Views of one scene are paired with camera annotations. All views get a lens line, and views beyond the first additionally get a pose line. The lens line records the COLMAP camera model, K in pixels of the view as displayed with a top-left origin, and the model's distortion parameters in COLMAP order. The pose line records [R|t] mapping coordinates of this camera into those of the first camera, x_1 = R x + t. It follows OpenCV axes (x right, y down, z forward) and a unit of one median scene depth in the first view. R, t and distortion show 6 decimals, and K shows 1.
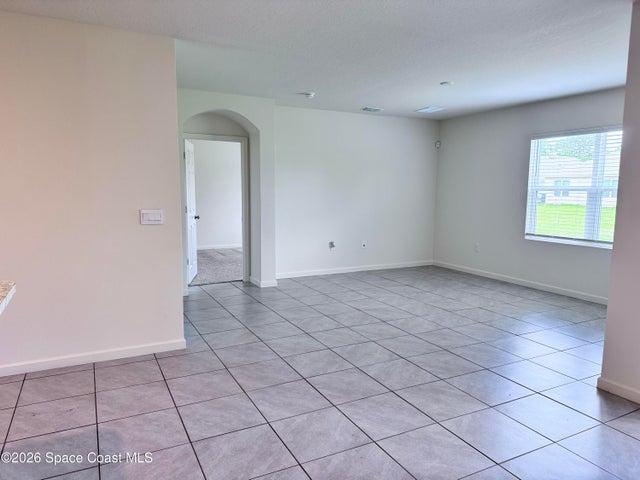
lens RADIAL K [[449.6, 0, 320.0], [0, 449.6, 240.0], [0, 0, 1]] dist [0.169798, -0.265021]
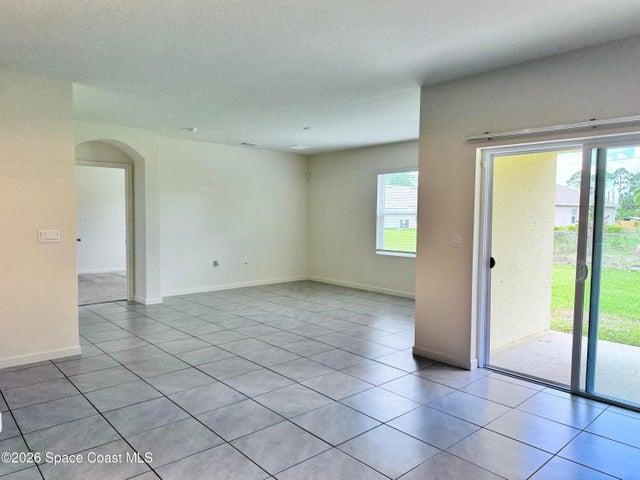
lens RADIAL K [[449.6, 0, 320.0], [0, 449.6, 240.0], [0, 0, 1]] dist [0.169798, -0.265021]
pose [[0.967752, -0.013880, 0.251523, -0.007161], [0.028066, 0.998205, -0.052899, 0.028314], [-0.250337, 0.058252, 0.966405, -0.189831]]
